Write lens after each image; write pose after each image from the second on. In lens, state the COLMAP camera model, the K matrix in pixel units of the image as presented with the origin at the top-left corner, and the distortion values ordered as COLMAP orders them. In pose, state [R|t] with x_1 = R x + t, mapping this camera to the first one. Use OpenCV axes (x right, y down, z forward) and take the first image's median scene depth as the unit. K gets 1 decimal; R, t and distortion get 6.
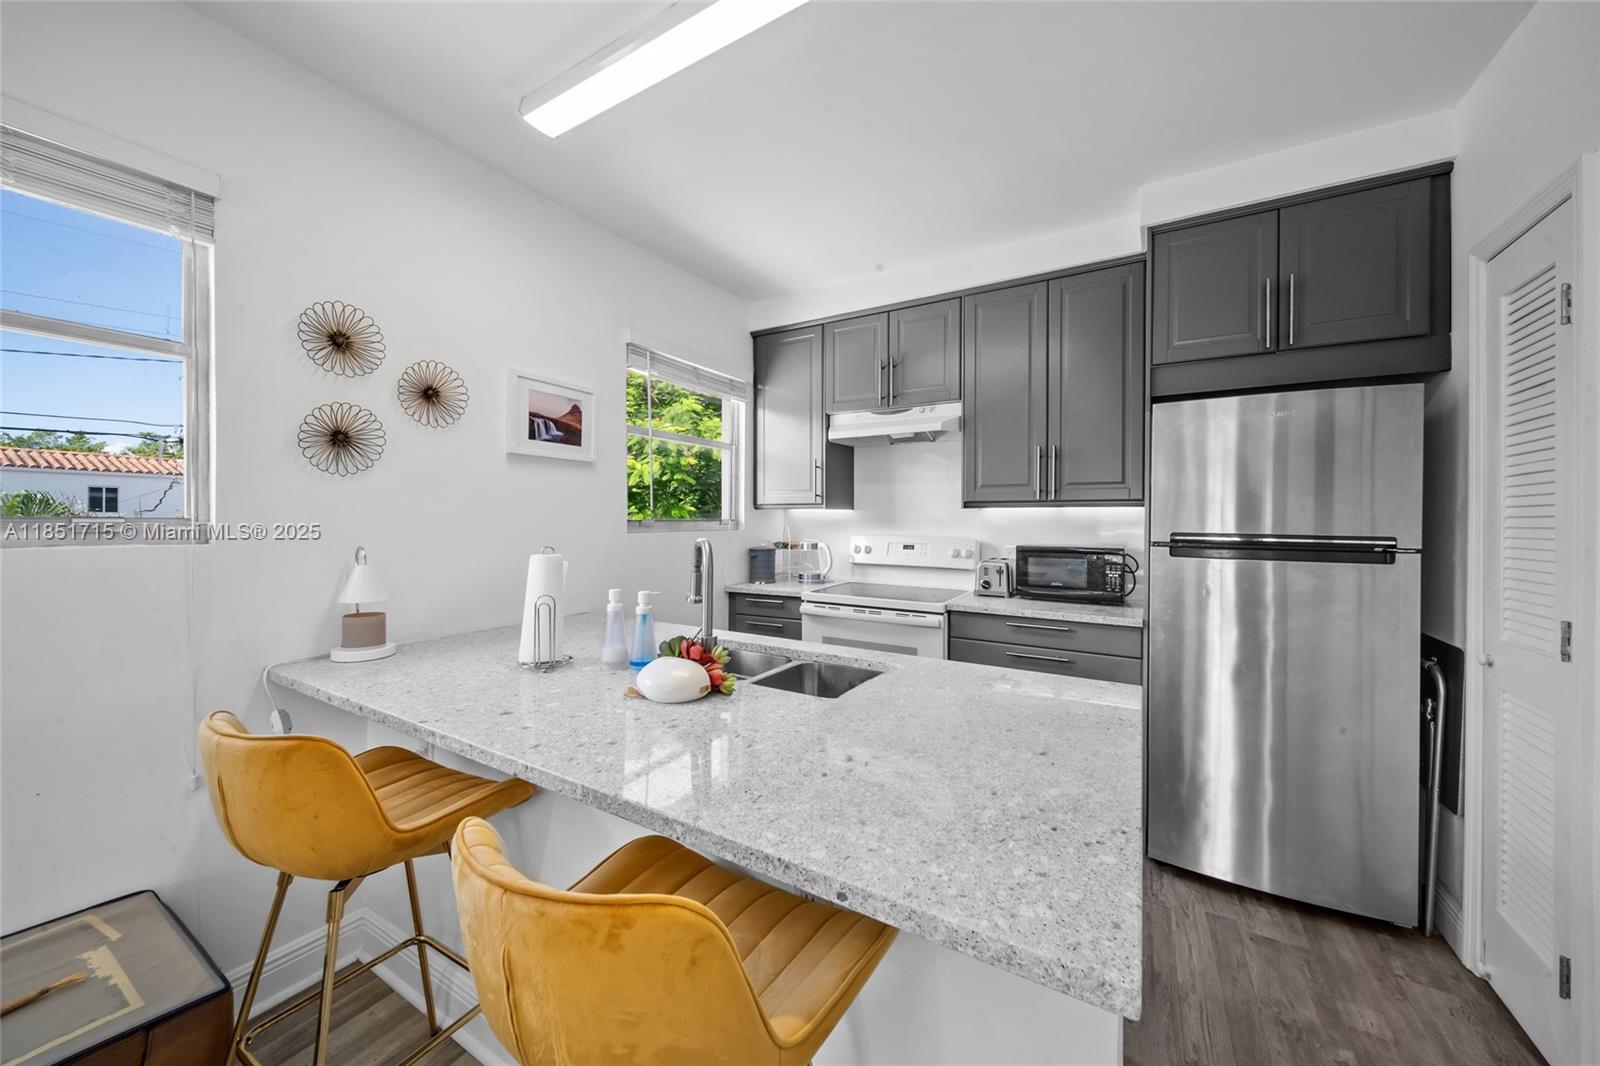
lens RADIAL K [[572.7, 0, 800.4], [0, 572.7, 521.2], [0, 0, 1]] dist [-0.000648, -0.000396]
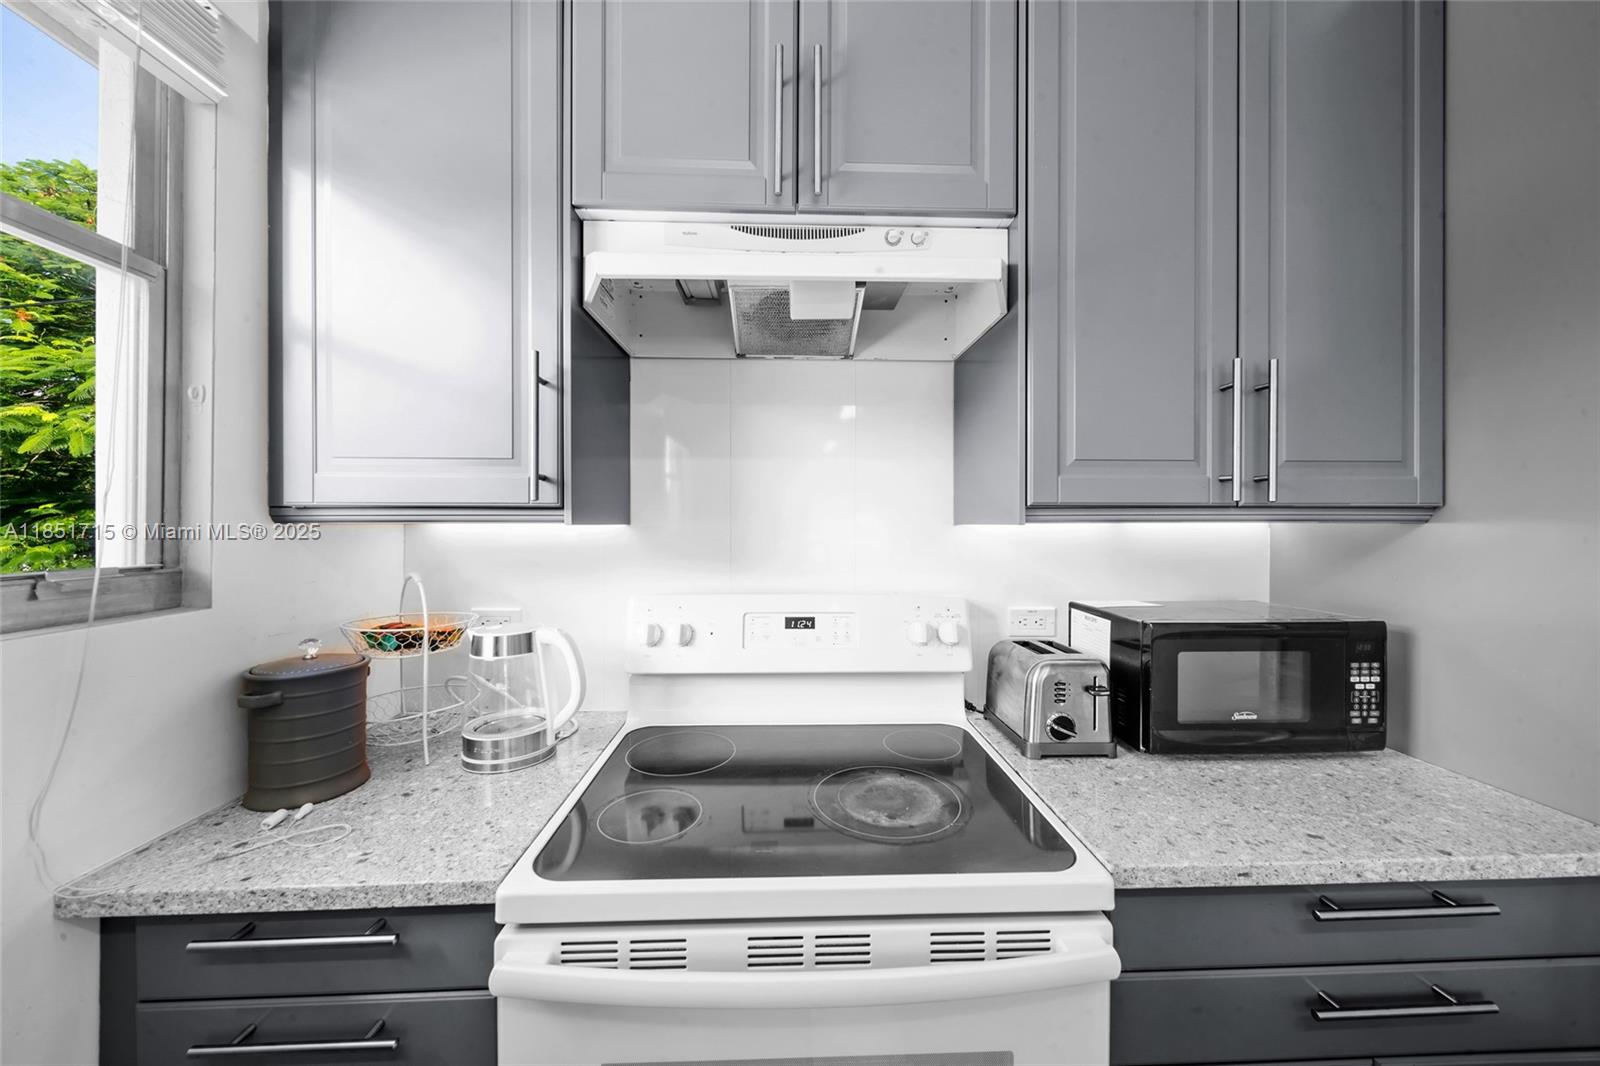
lens RADIAL K [[572.7, 0, 800.4], [0, 572.7, 521.2], [0, 0, 1]] dist [-0.000648, -0.000396]
pose [[0.838487, -0.001861, 0.544919, -0.025395], [0.007541, 0.999938, -0.008189, -0.025879], [-0.544870, 0.010976, 0.838449, 0.912064]]
